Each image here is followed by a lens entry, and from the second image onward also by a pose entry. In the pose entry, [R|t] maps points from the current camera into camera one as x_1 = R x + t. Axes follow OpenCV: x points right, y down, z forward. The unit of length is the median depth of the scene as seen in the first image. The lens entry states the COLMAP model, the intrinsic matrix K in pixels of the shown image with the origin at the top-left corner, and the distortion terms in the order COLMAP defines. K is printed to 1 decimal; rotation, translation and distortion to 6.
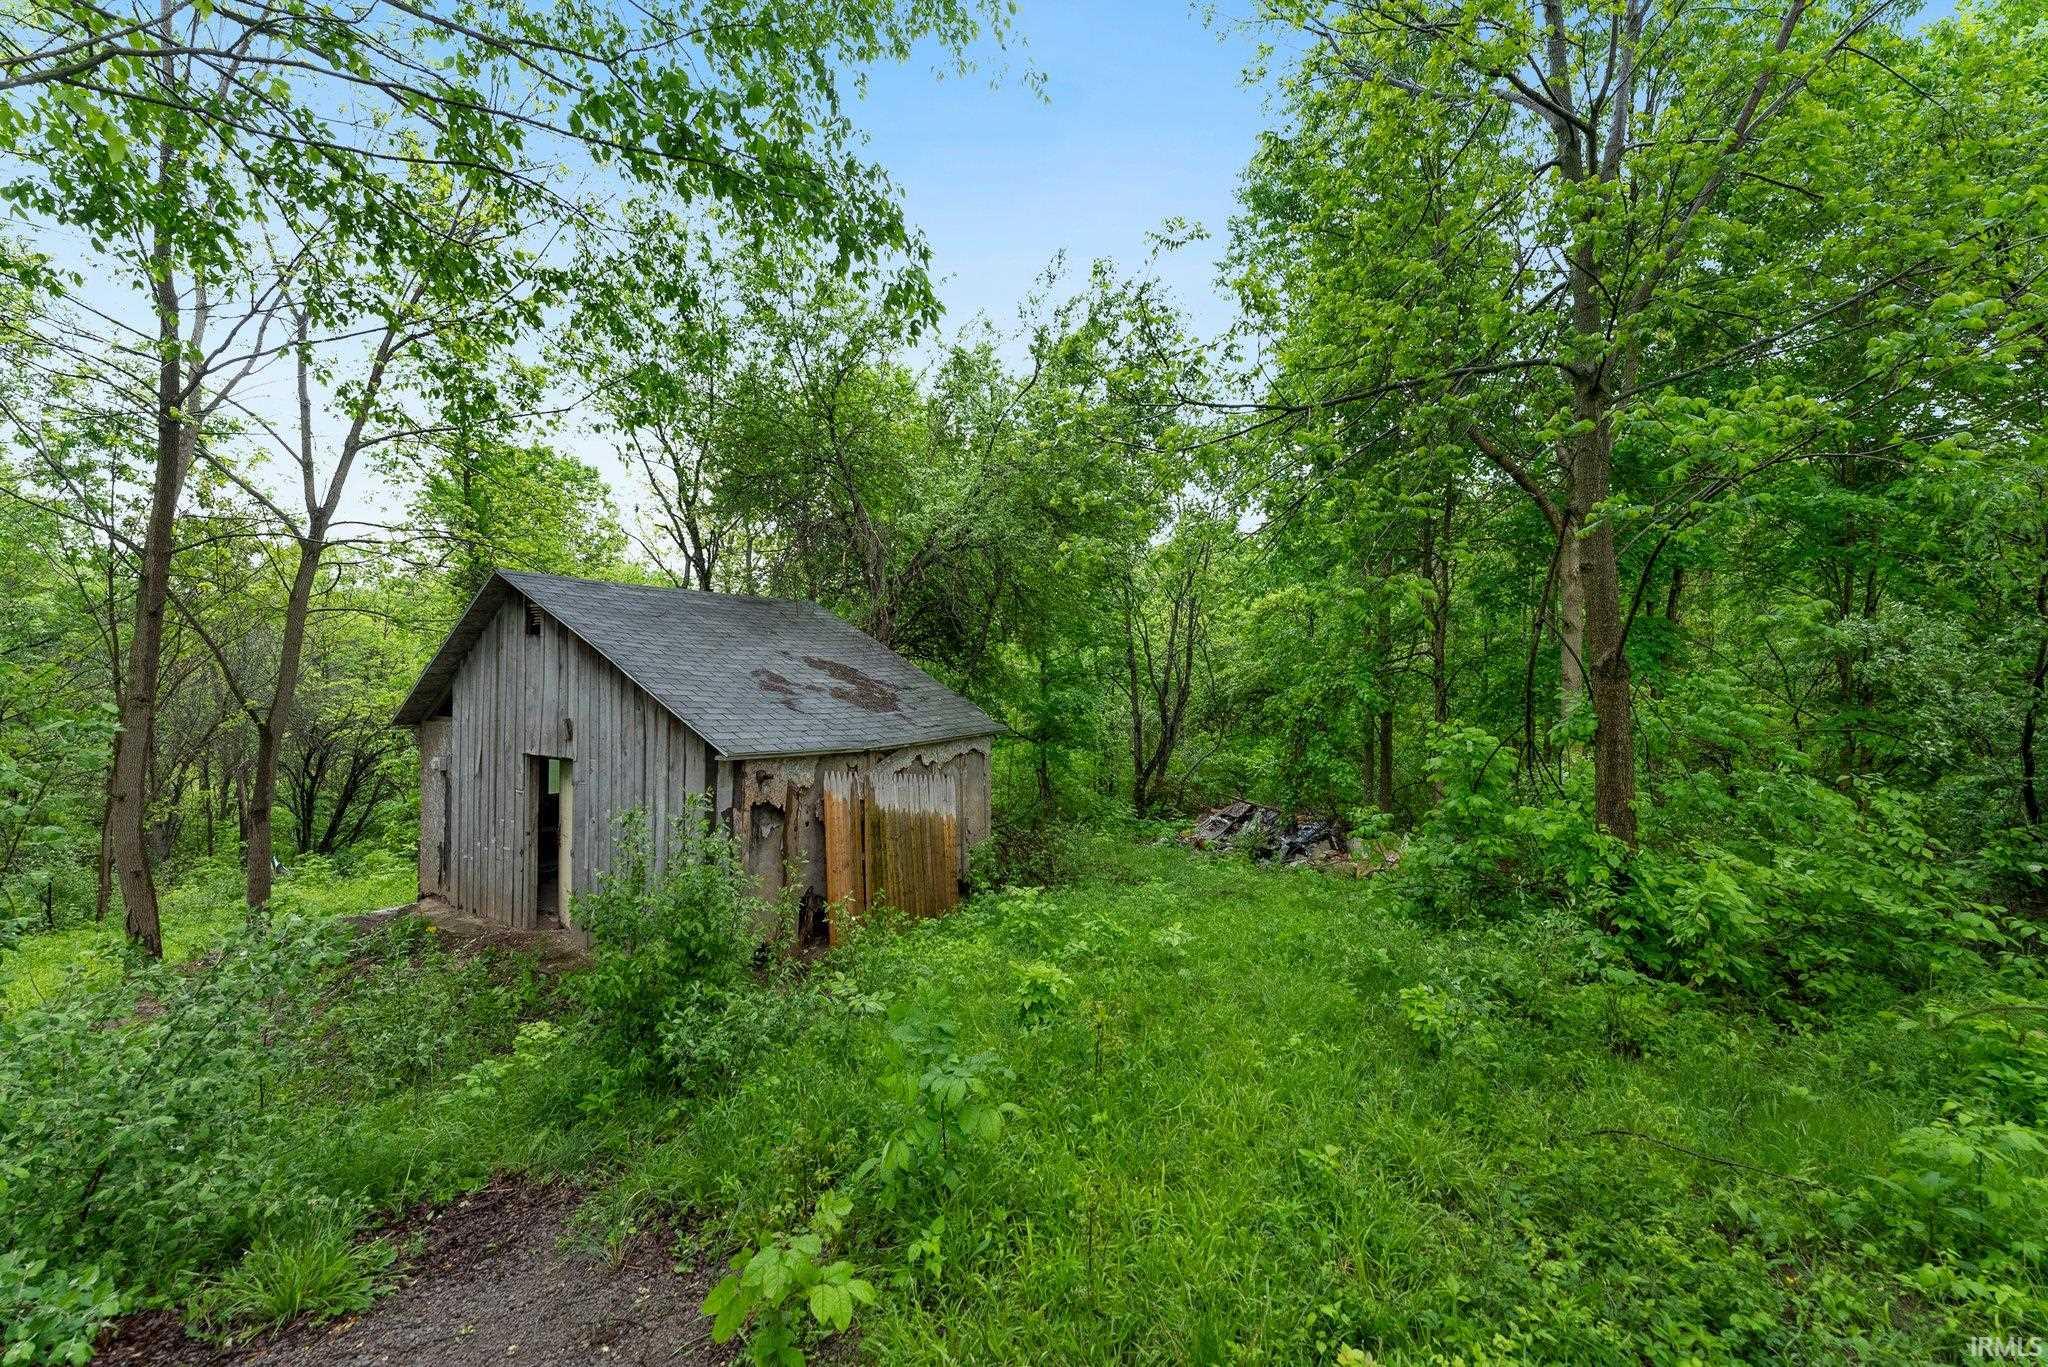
lens RADIAL K [[838.5, 0, 1020.7], [0, 838.5, 678.7], [0, 0, 1]] dist [0.000837, 0.000015]
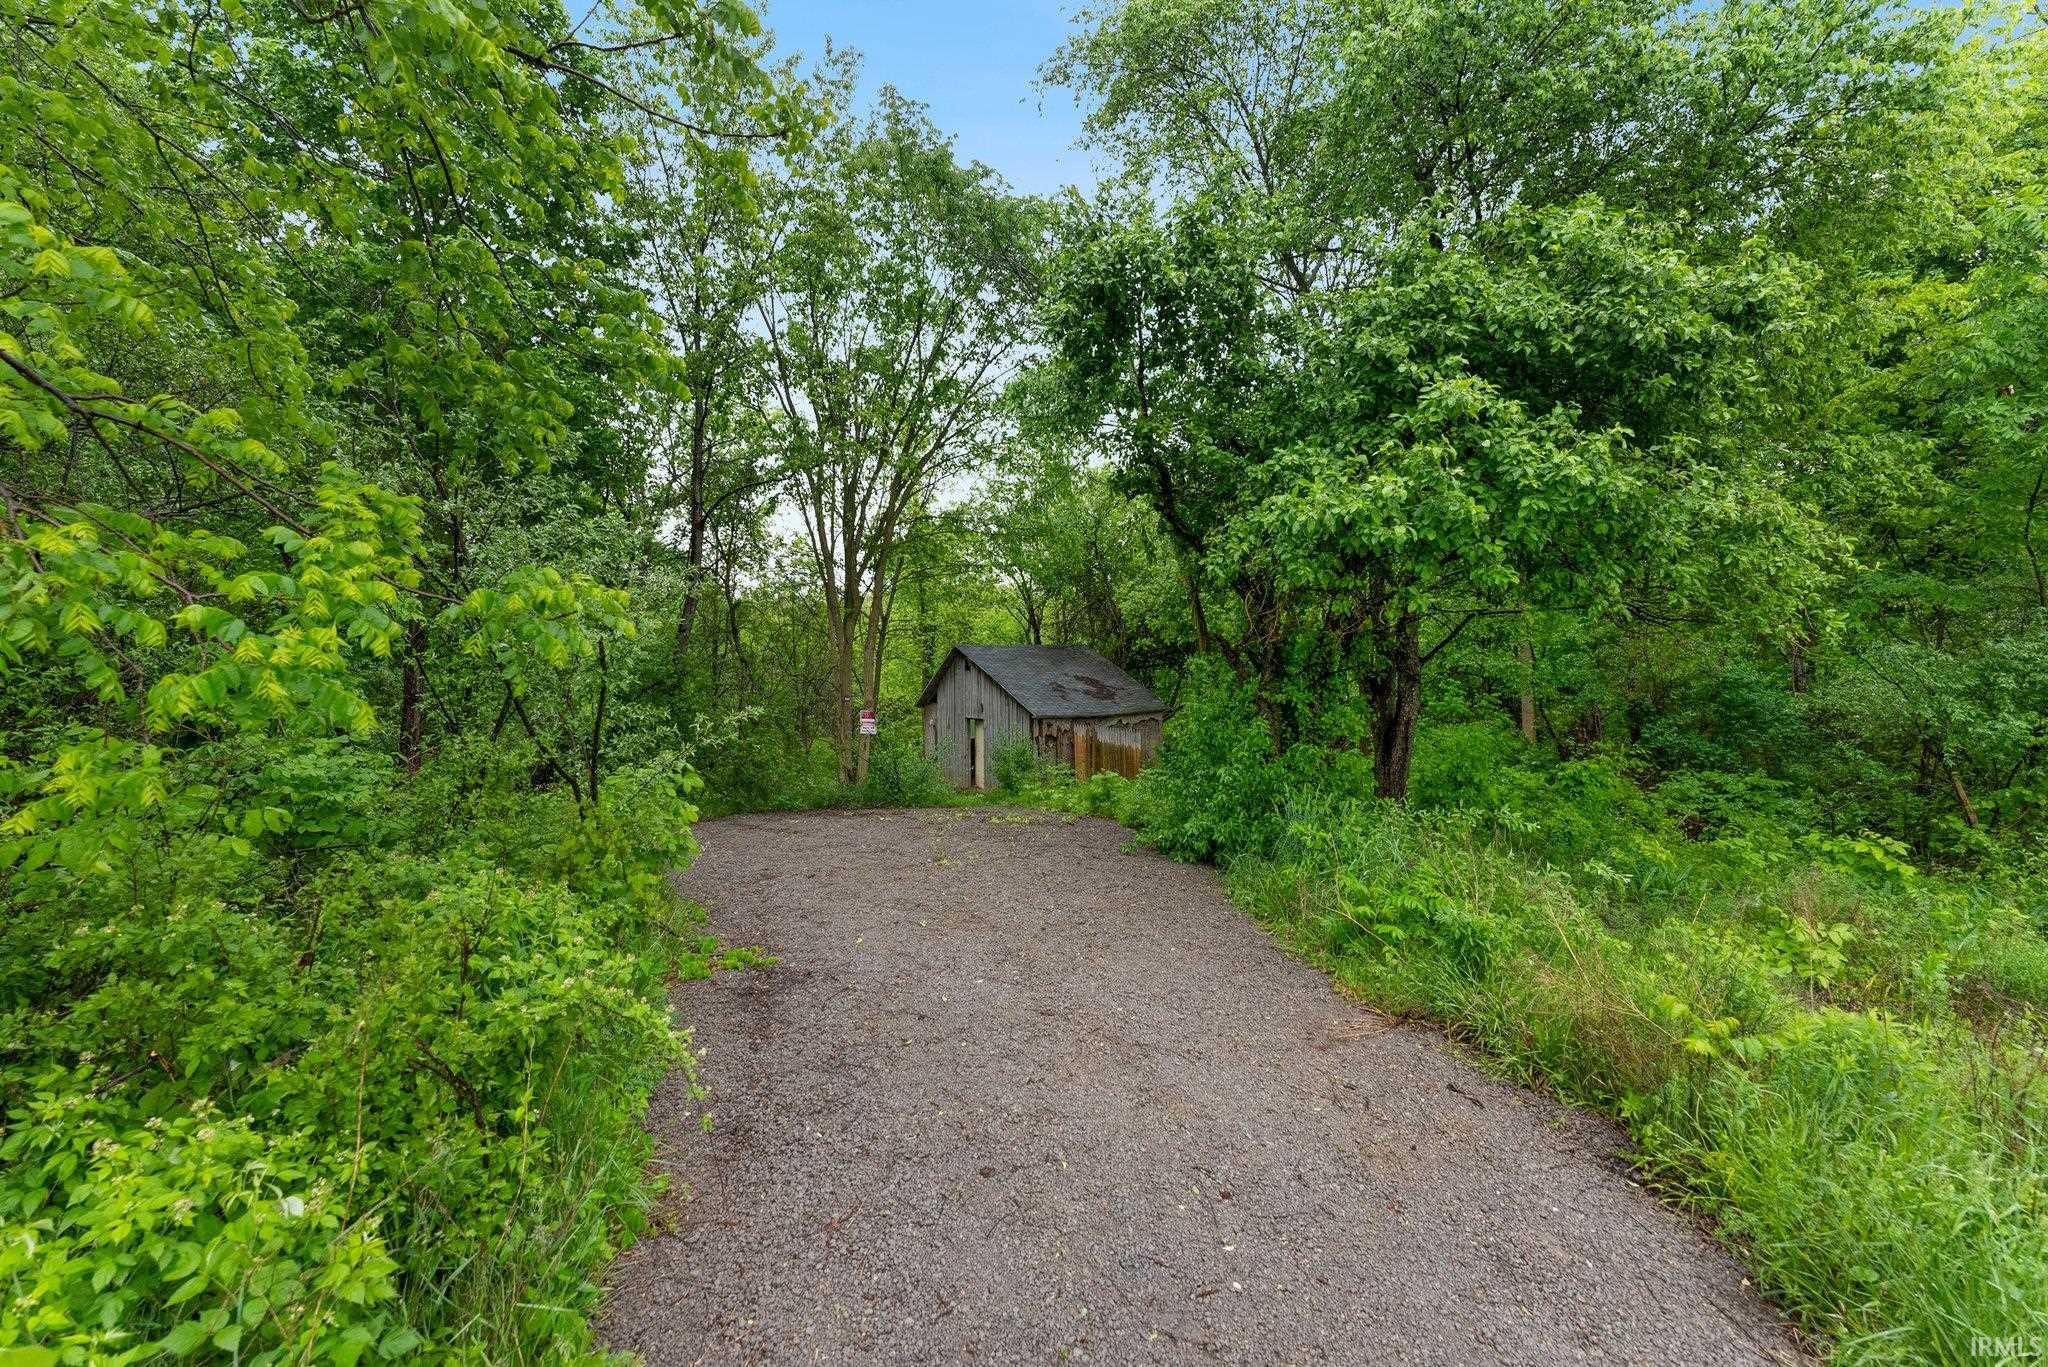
lens RADIAL K [[838.5, 0, 1021.7], [0, 838.5, 686.4], [0, 0, 1]] dist [0.000837, 0.000015]
pose [[0.914963, -0.010312, -0.403406, 0.594261], [0.017646, 0.999740, 0.014465, -0.038167], [0.403152, -0.020353, 0.914907, -1.265815]]
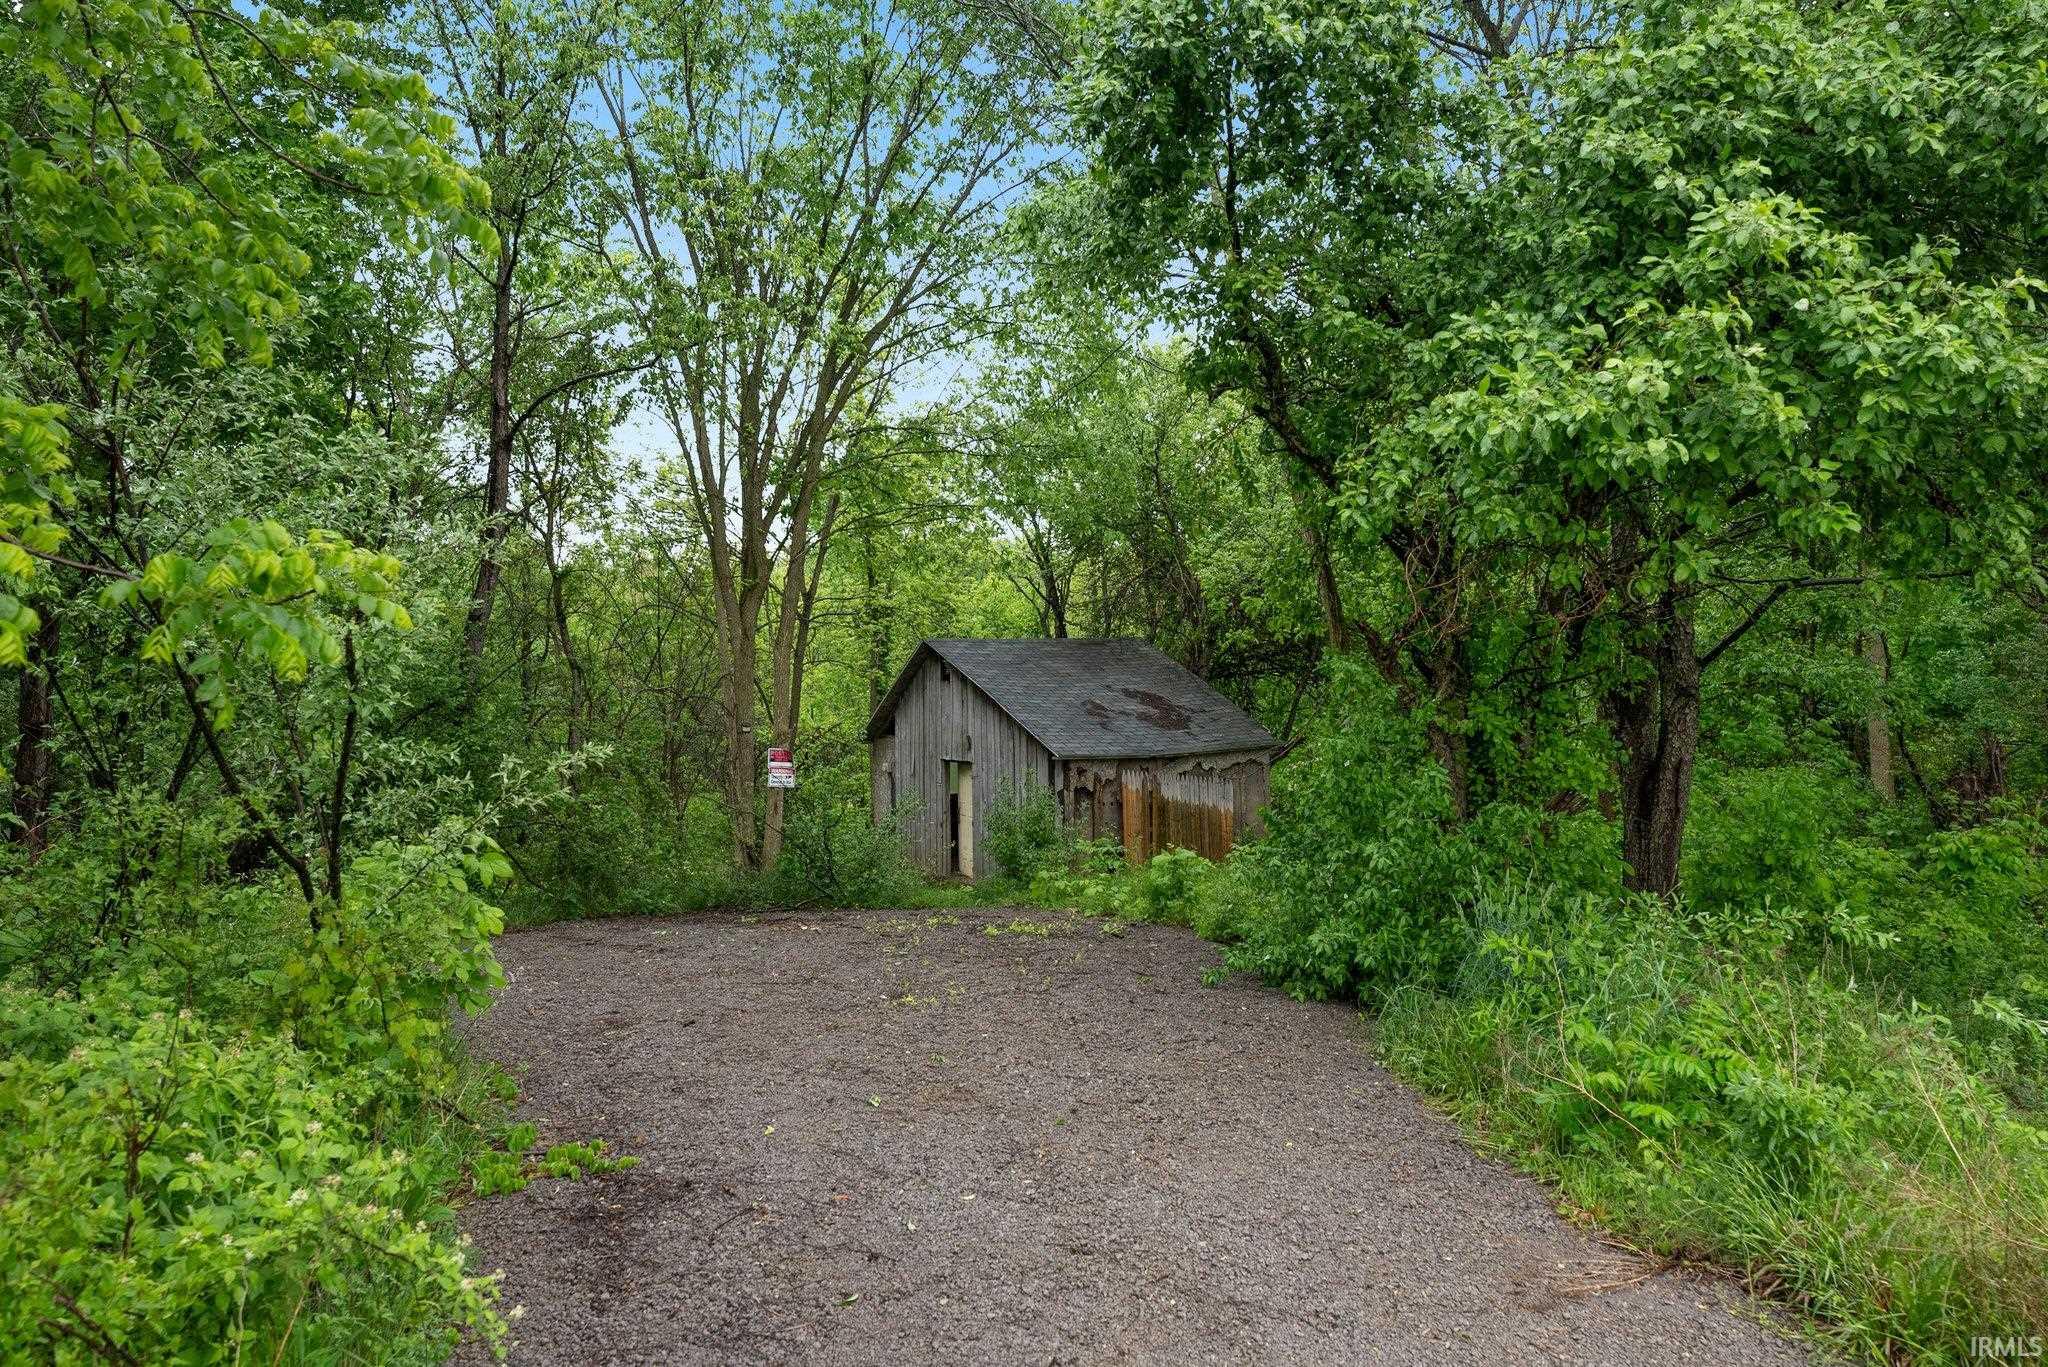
lens RADIAL K [[1416.7, 0, 1028.9], [0, 1416.7, 680.6], [0, 0, 1]] dist [0.004697, 0.001781]
pose [[0.914004, -0.020132, -0.405205, 0.605996], [0.020624, 0.999782, -0.003153, -0.042298], [0.405180, -0.005475, 0.914220, -1.306557]]
